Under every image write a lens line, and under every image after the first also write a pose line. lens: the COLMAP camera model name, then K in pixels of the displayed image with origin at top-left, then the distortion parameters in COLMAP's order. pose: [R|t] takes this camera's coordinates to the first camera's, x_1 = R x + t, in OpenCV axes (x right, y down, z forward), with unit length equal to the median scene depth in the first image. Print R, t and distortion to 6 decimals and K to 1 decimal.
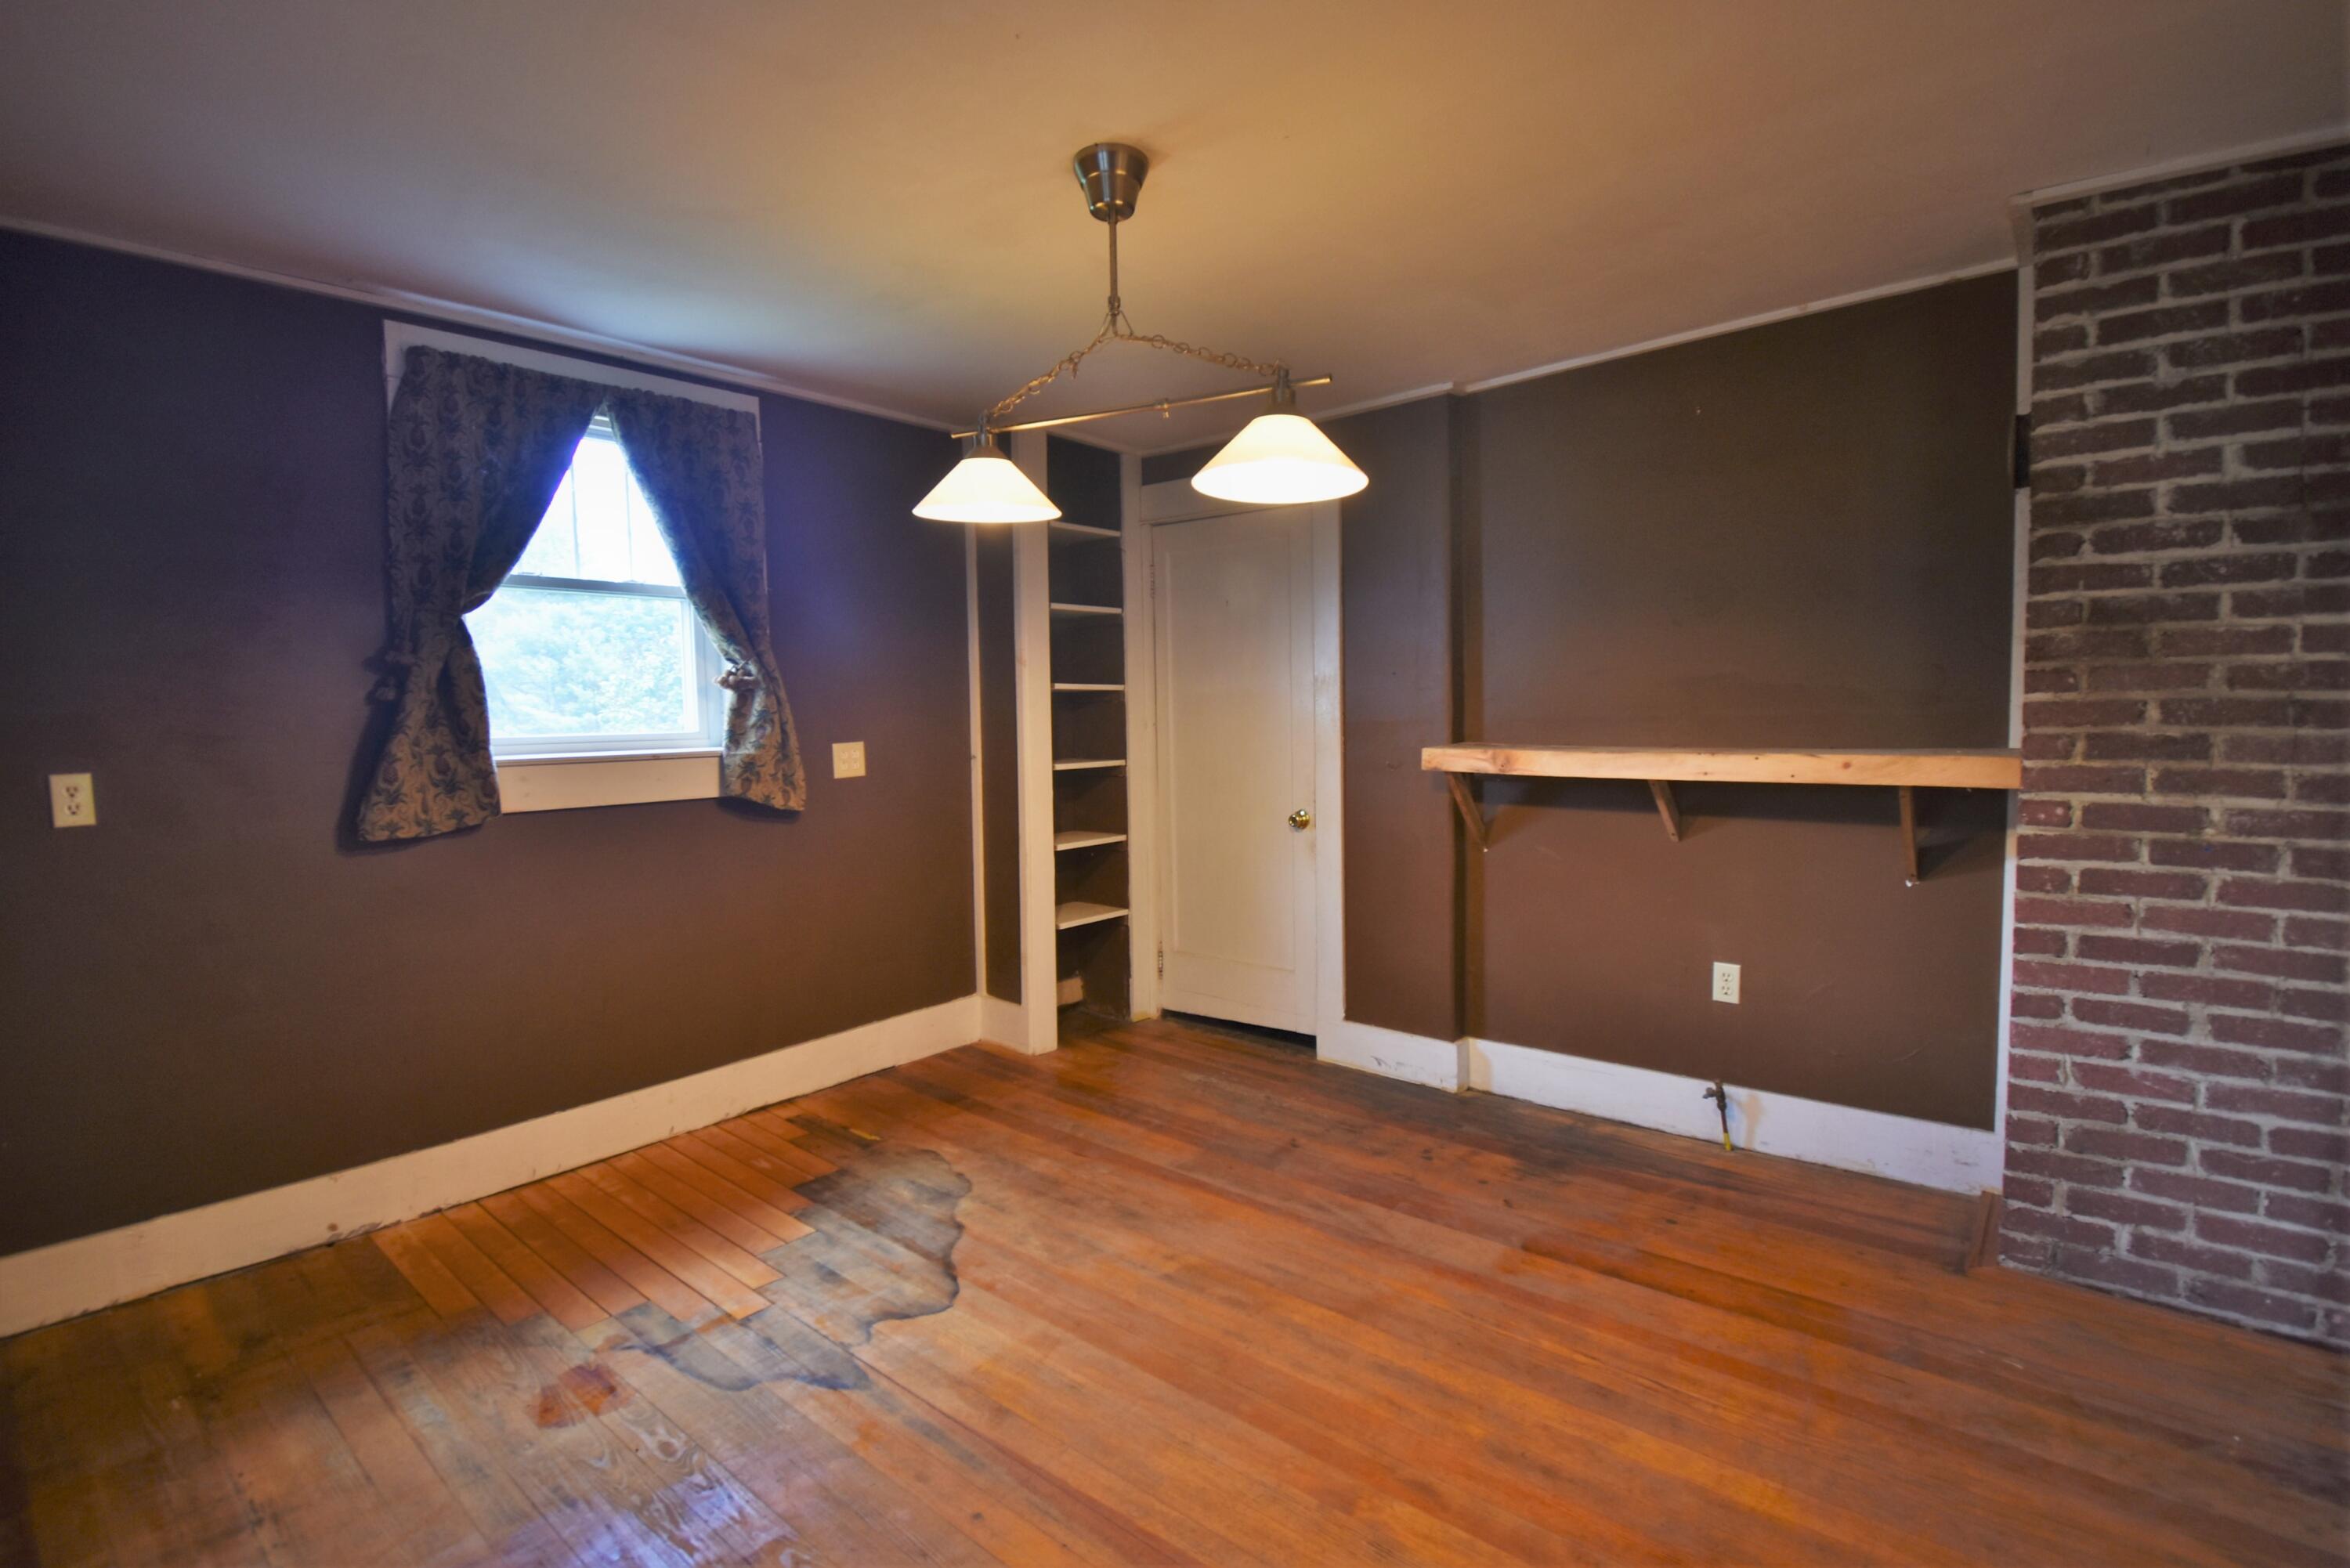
lens RADIAL K [[1064.9, 0, 1178.1], [0, 1064.9, 776.9], [0, 0, 1]] dist [-0.007669, -0.006638]
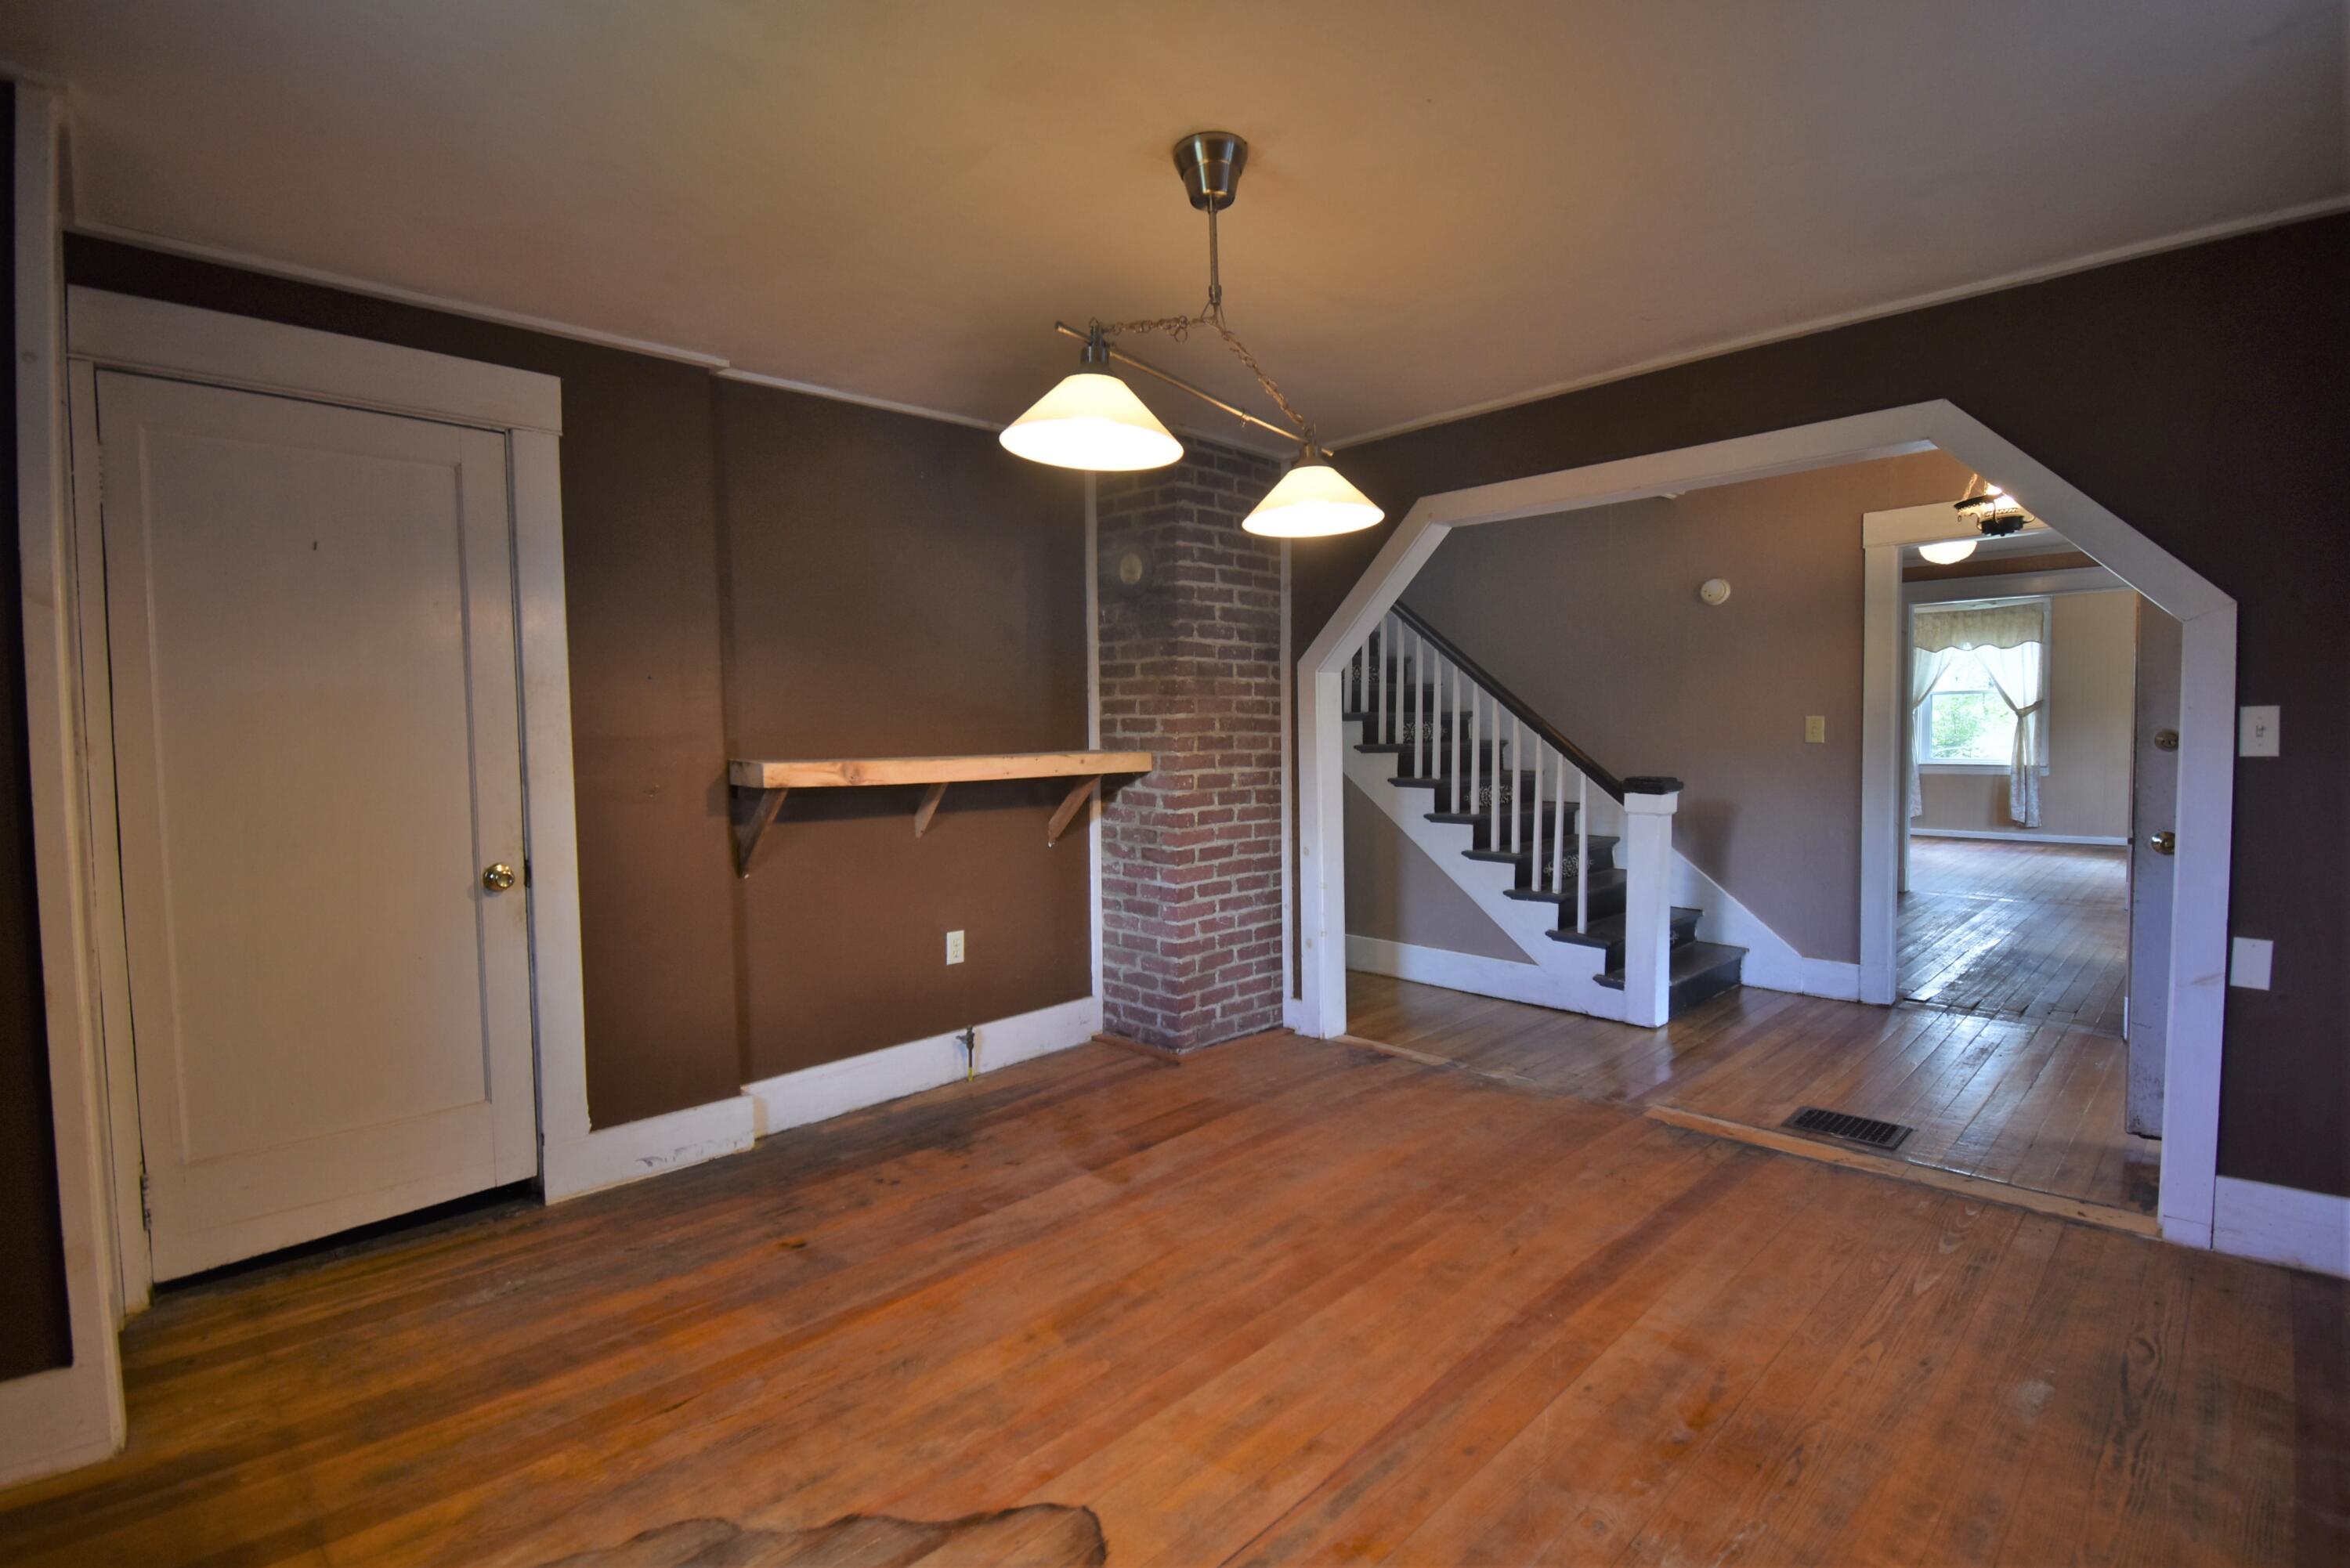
lens RADIAL K [[1064.9, 0, 1178.3], [0, 1064.9, 776.7], [0, 0, 1]] dist [-0.007669, -0.006638]
pose [[0.099924, -0.029234, 0.994566, -0.860286], [0.074888, 0.996954, 0.021780, -0.012986], [-0.992173, 0.072305, 0.101809, 0.775326]]
